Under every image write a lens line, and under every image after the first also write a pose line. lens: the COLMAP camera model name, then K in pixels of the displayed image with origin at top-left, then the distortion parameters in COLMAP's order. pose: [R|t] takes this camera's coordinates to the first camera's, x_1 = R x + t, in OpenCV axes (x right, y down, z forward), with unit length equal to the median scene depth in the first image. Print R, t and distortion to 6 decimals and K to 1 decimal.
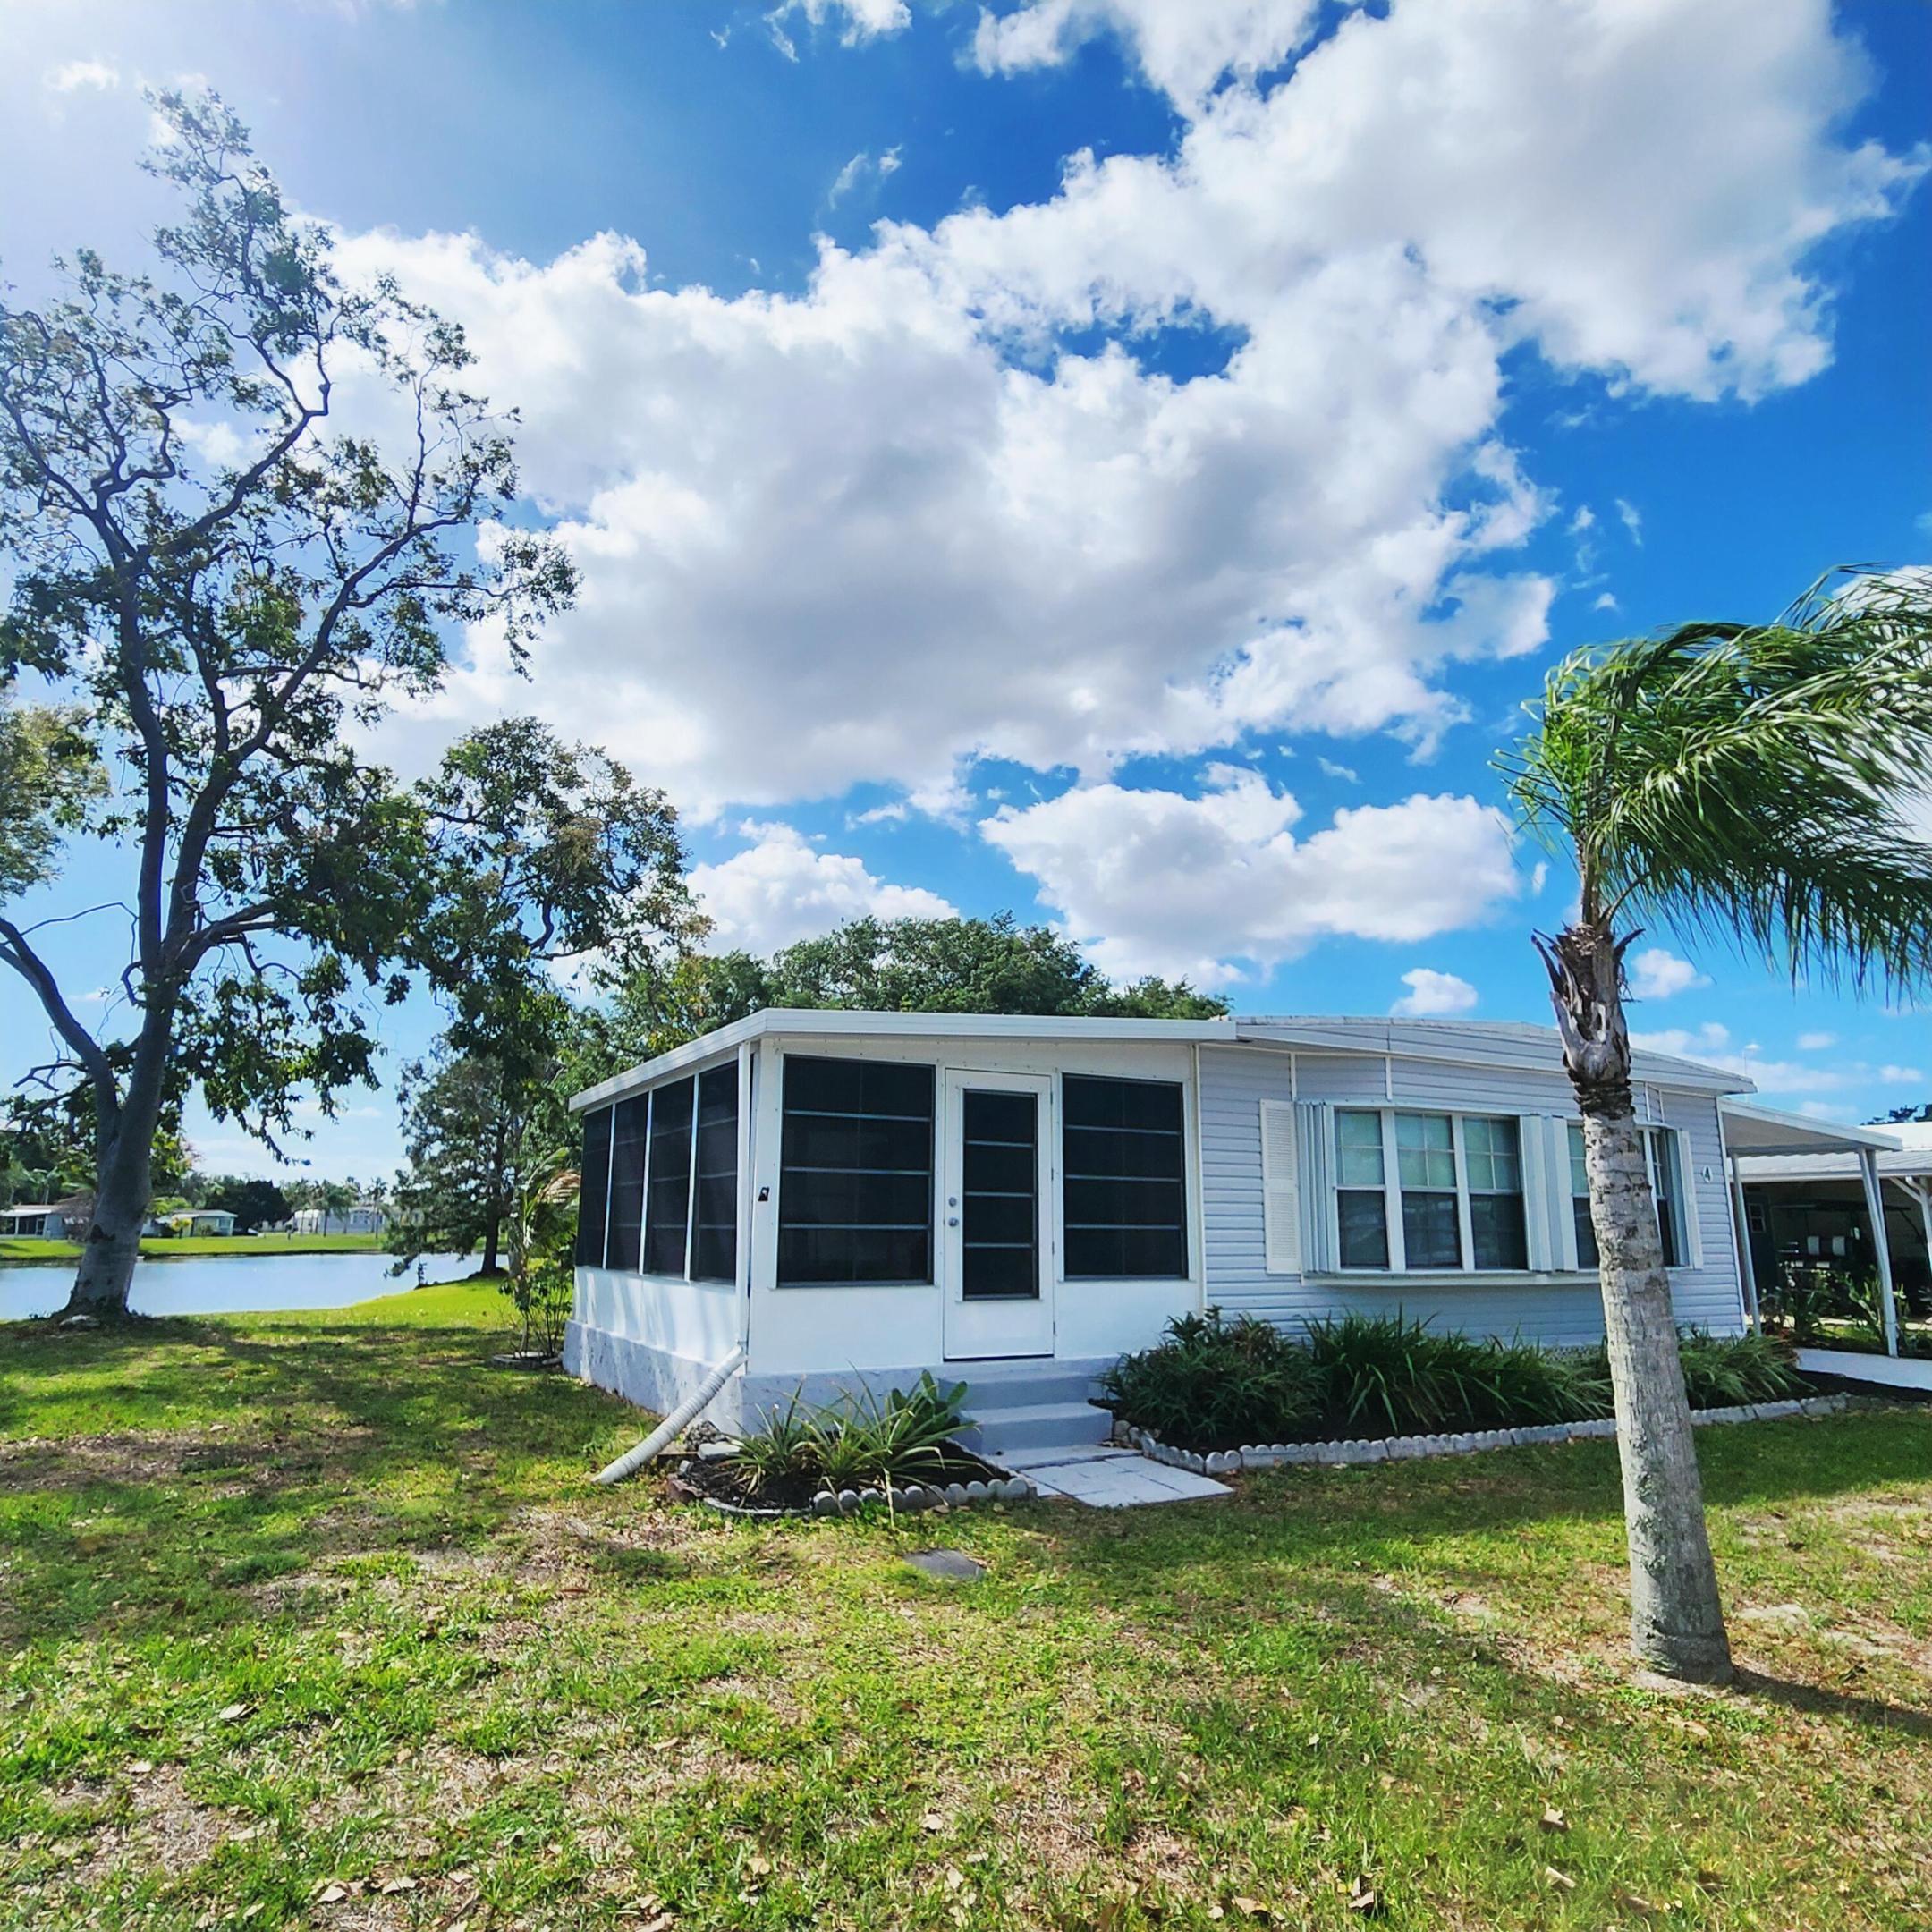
lens RADIAL K [[1226.1, 0, 966.0], [0, 1226.1, 966.0], [0, 0, 1]] dist [-0.003895, -0.001286]
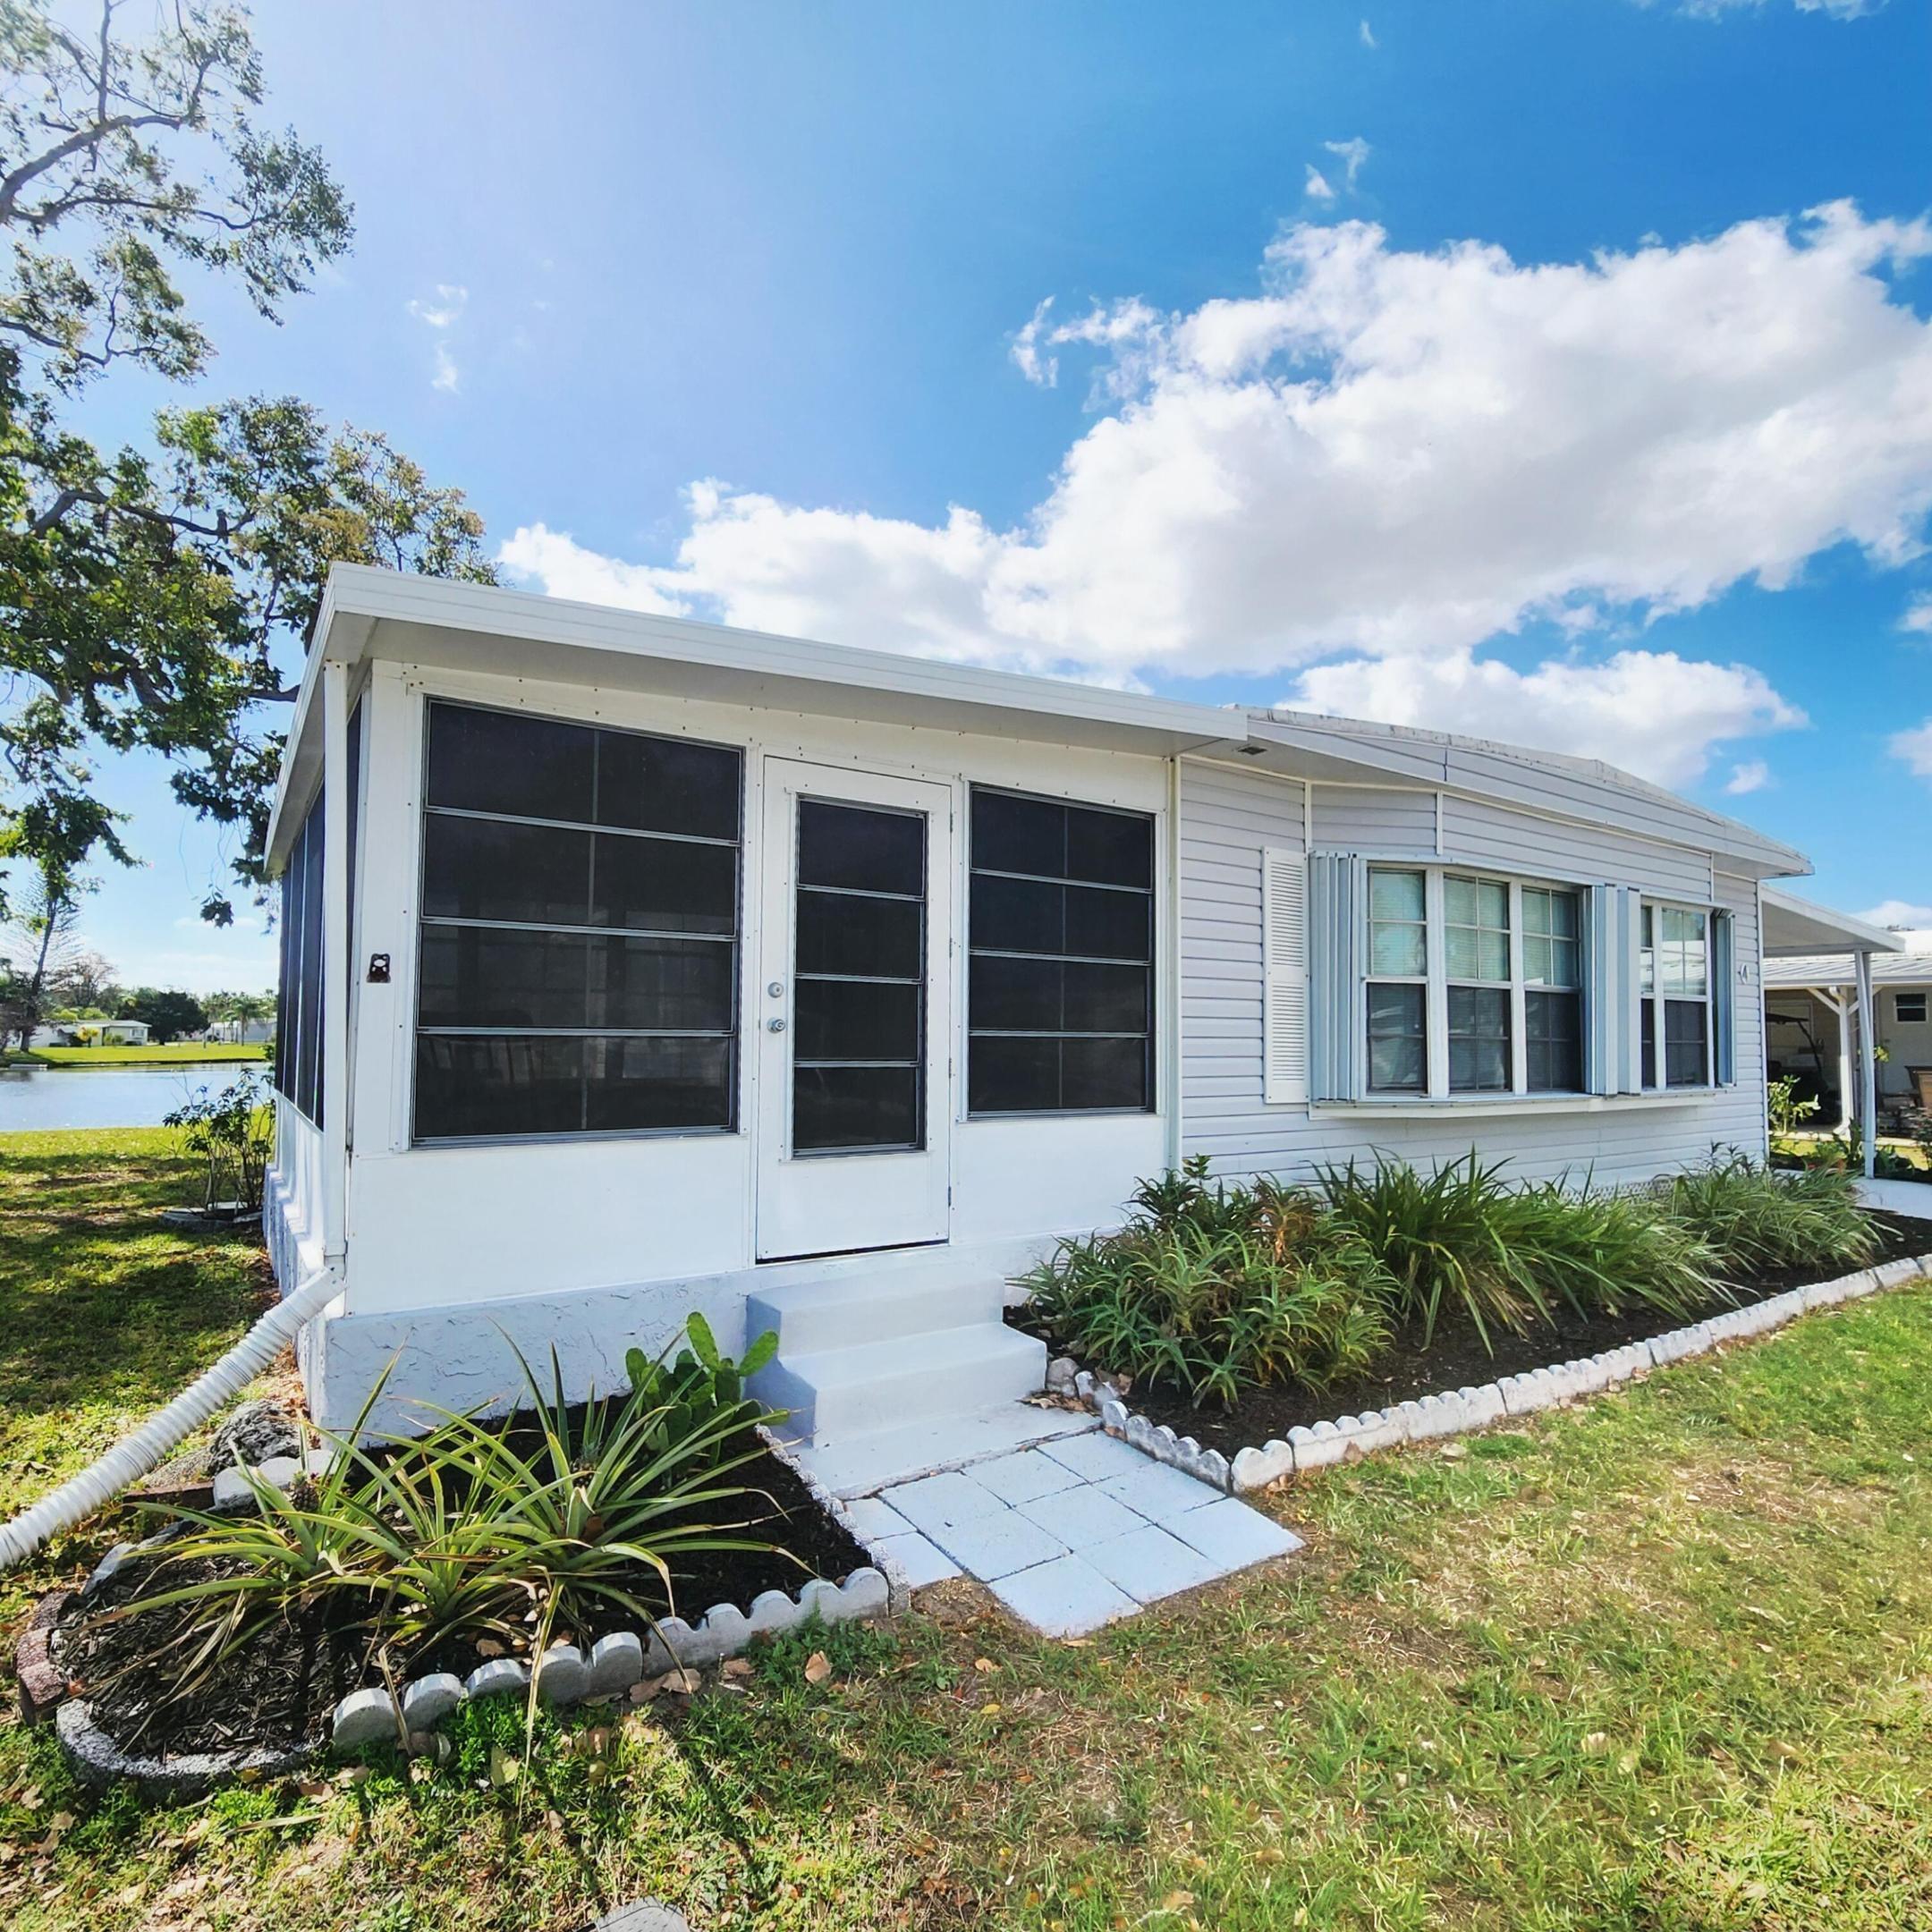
lens RADIAL K [[992.9, 0, 966.0], [0, 992.9, 966.0], [0, 0, 1]] dist [0.001418, -0.000548]
pose [[0.995723, 0.008268, 0.092021, 0.033135], [-0.020789, 0.990498, 0.135948, 0.111802], [-0.090022, -0.137279, 0.986433, 0.514560]]
